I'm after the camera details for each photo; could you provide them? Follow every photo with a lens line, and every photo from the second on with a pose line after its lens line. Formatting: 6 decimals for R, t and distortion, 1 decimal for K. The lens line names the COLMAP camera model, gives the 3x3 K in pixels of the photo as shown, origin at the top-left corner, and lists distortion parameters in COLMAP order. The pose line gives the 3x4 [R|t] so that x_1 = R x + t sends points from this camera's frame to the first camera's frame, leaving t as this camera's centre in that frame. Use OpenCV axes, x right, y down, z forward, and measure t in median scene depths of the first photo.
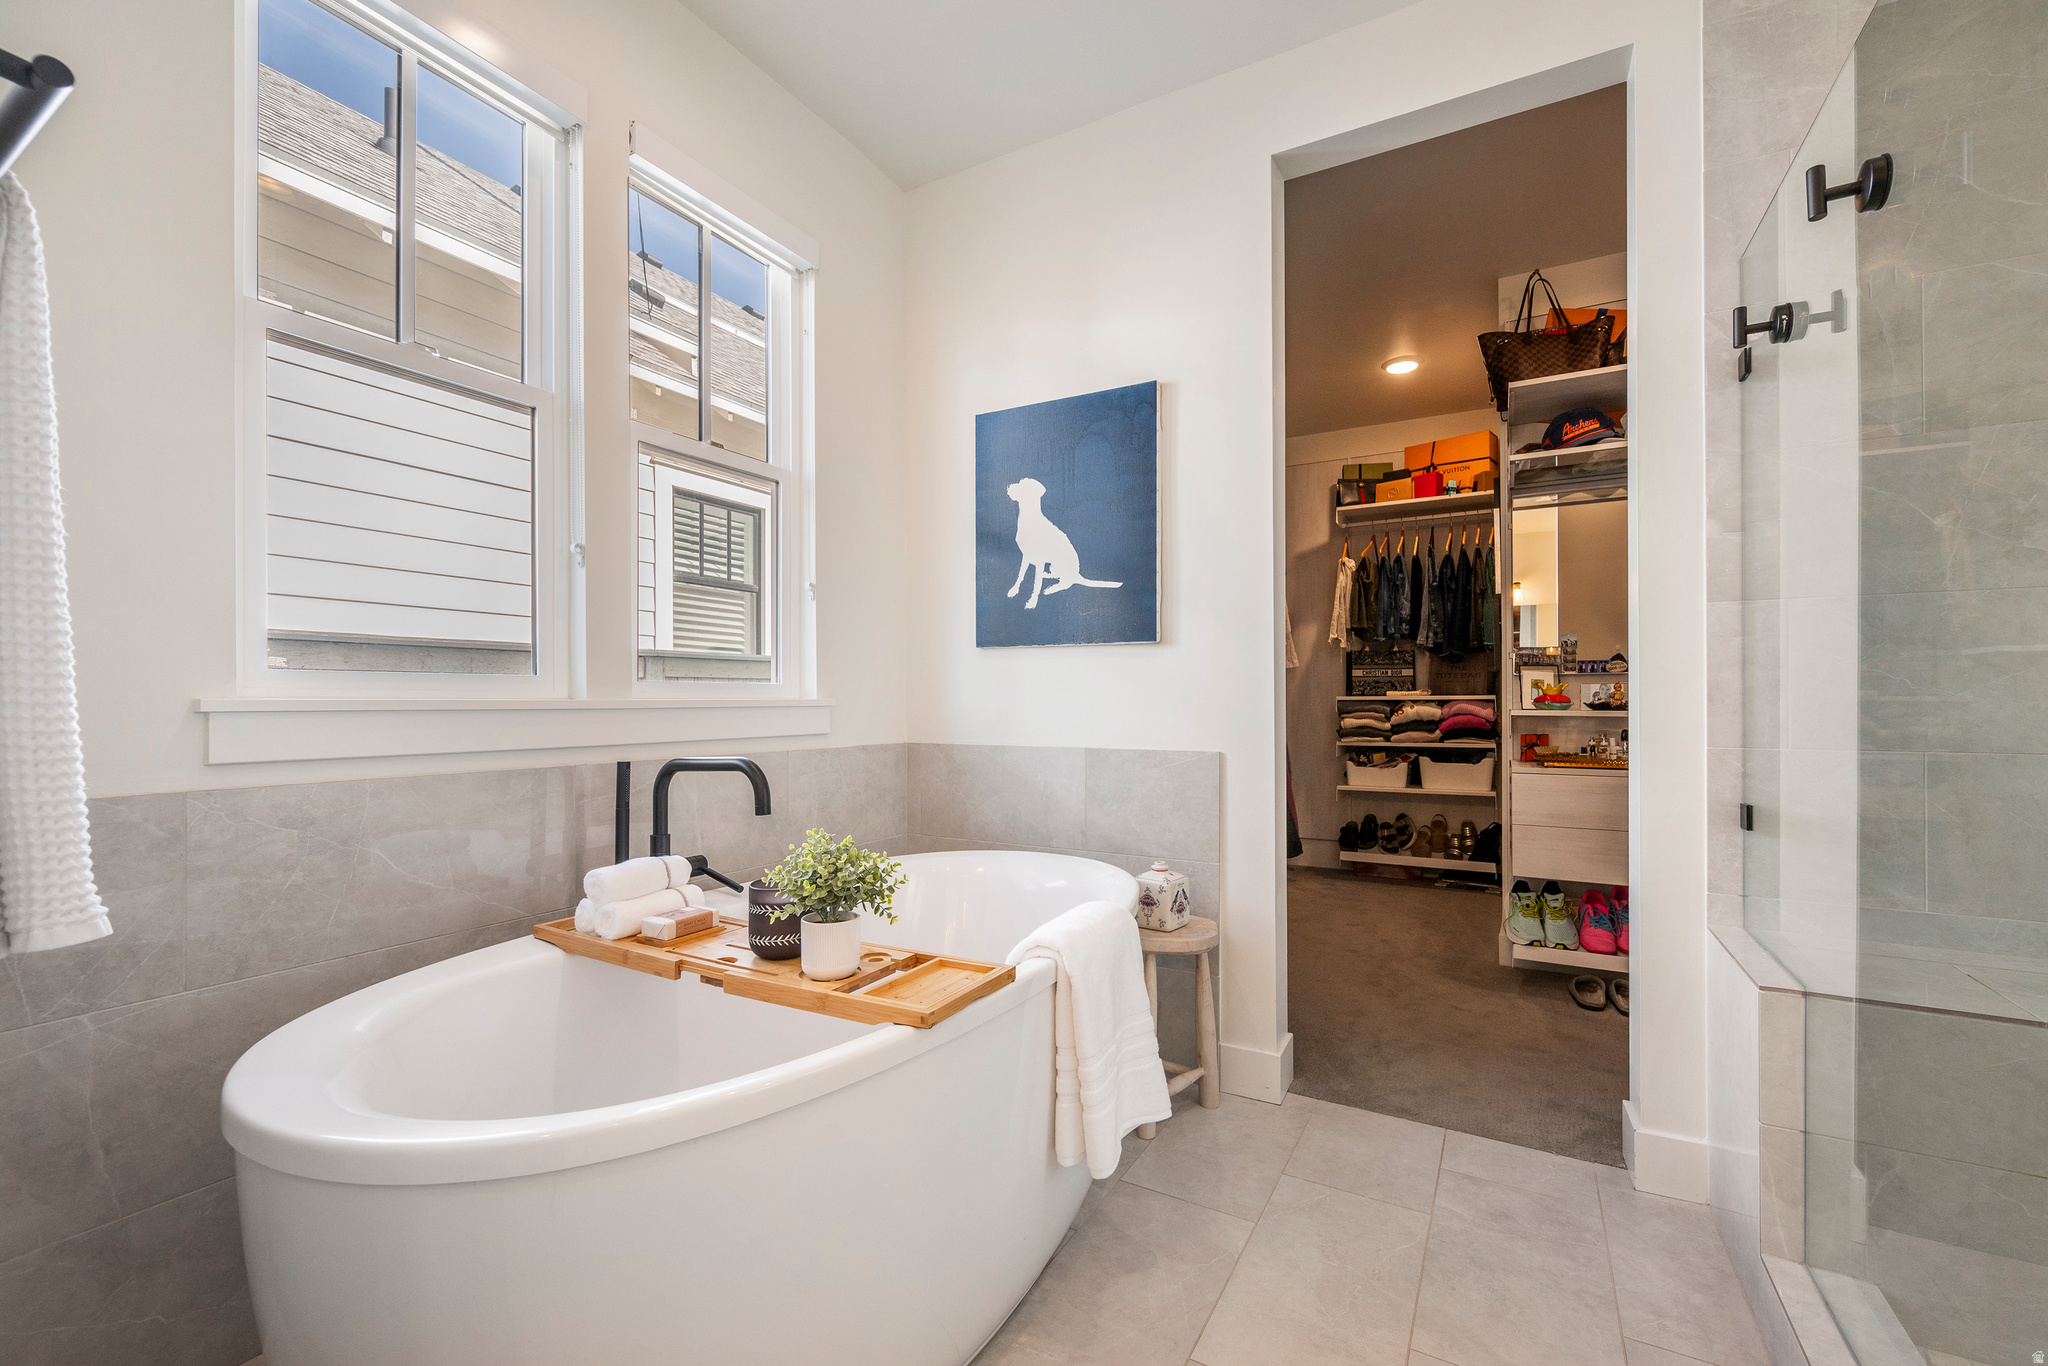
lens RADIAL K [[851.6, 0, 1012.1], [0, 851.6, 690.6], [0, 0, 1]] dist [-0.003974, 0.001113]
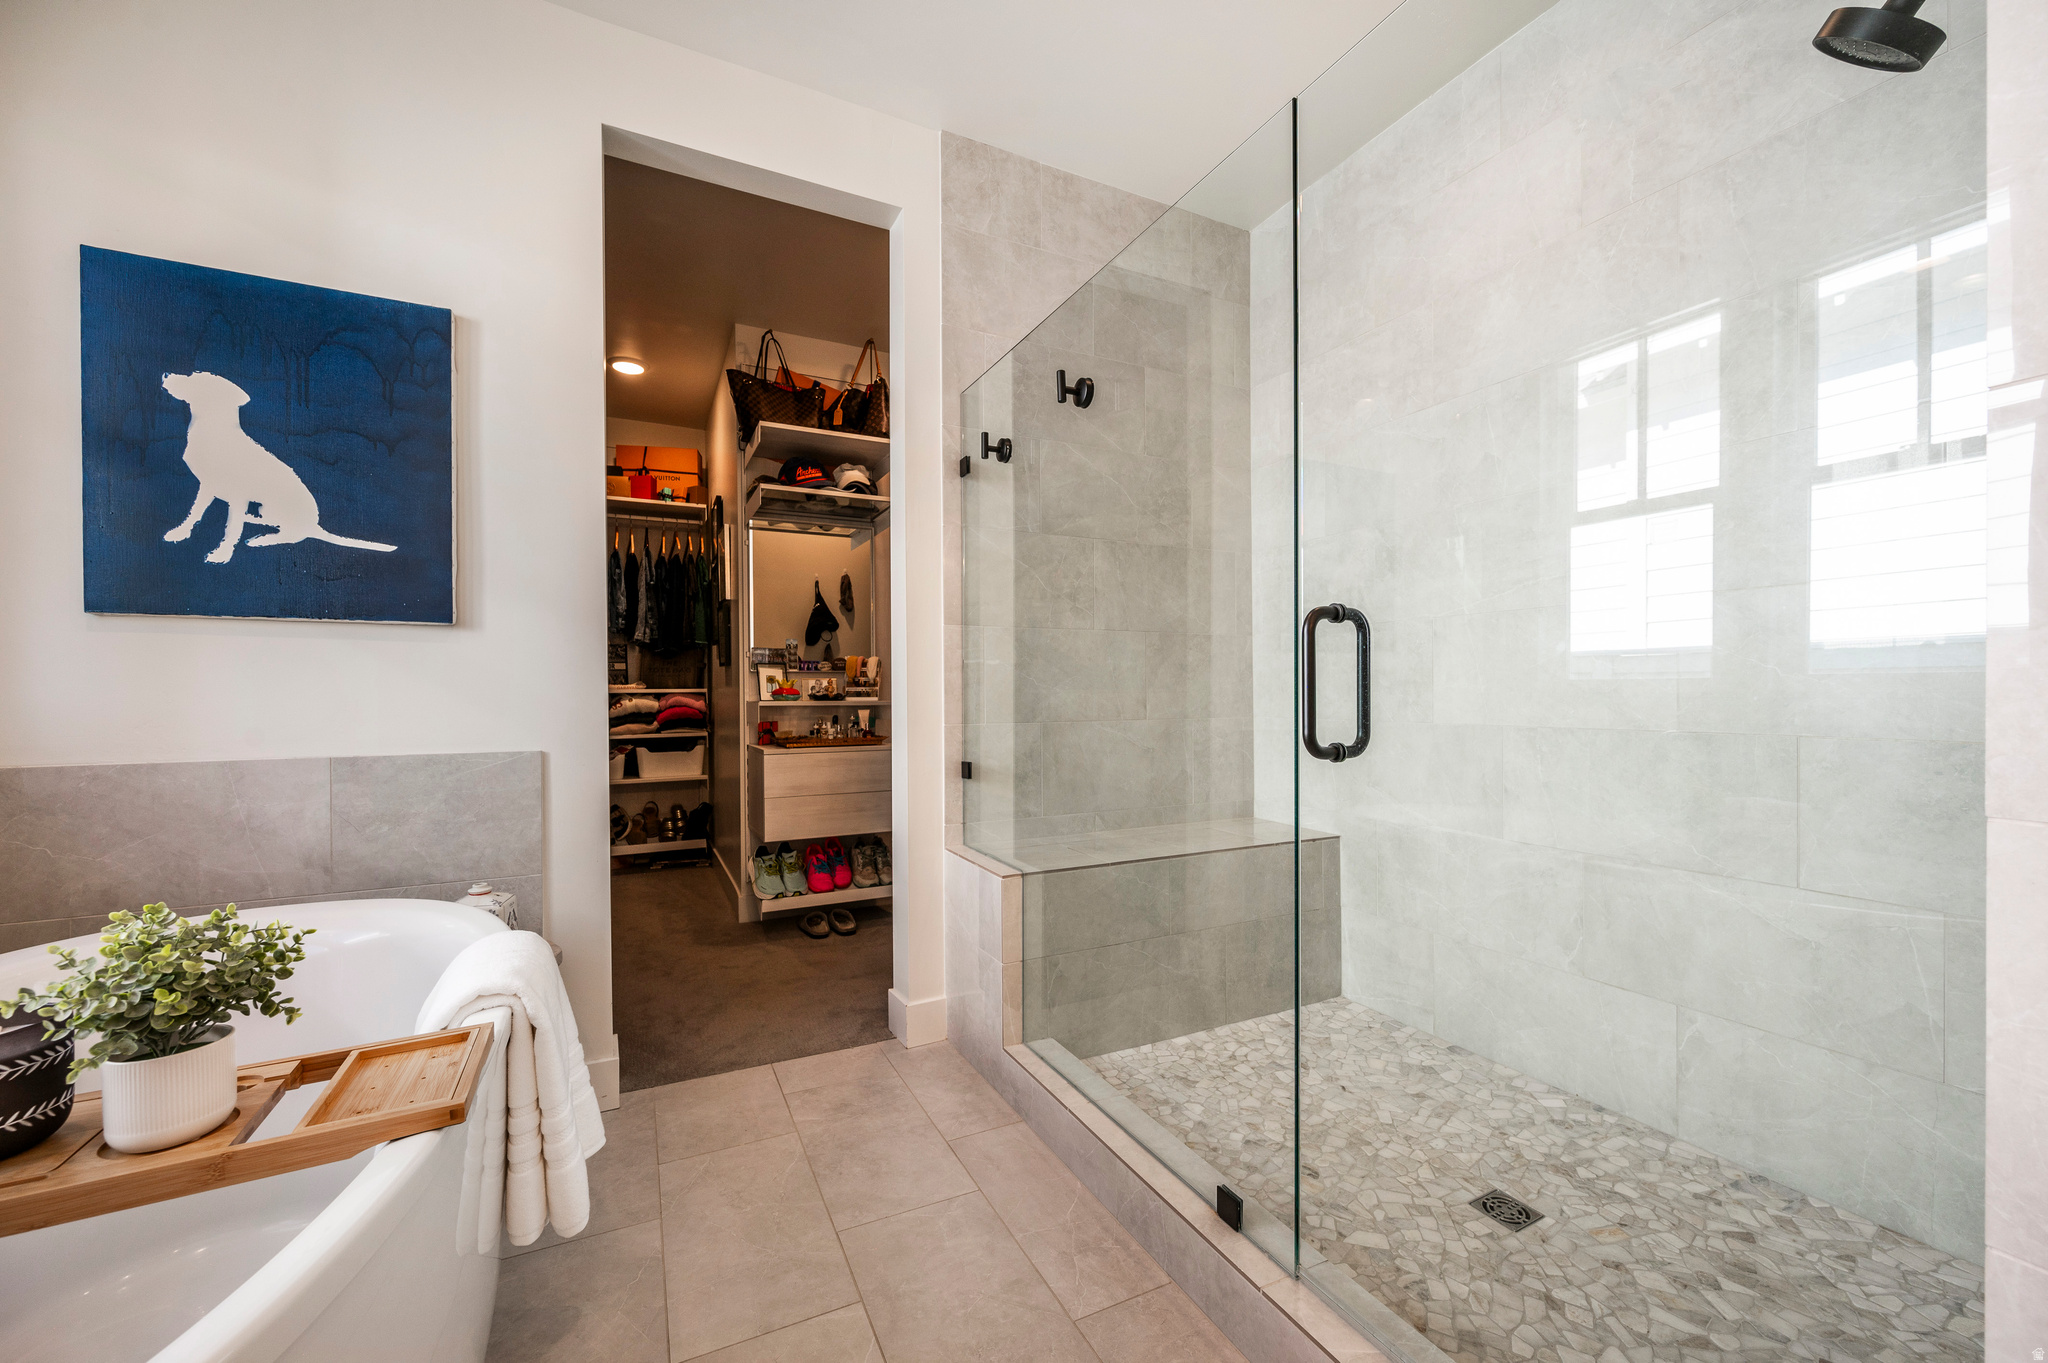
lens RADIAL K [[862.8, 0, 1005.4], [0, 862.8, 689.7], [0, 0, 1]] dist [-0.006233, 0.000228]
pose [[0.528951, 0.000409, 0.848652, -0.250933], [-0.005846, 0.999978, 0.003162, 0.001329], [-0.848632, -0.006634, 0.528941, 0.090627]]
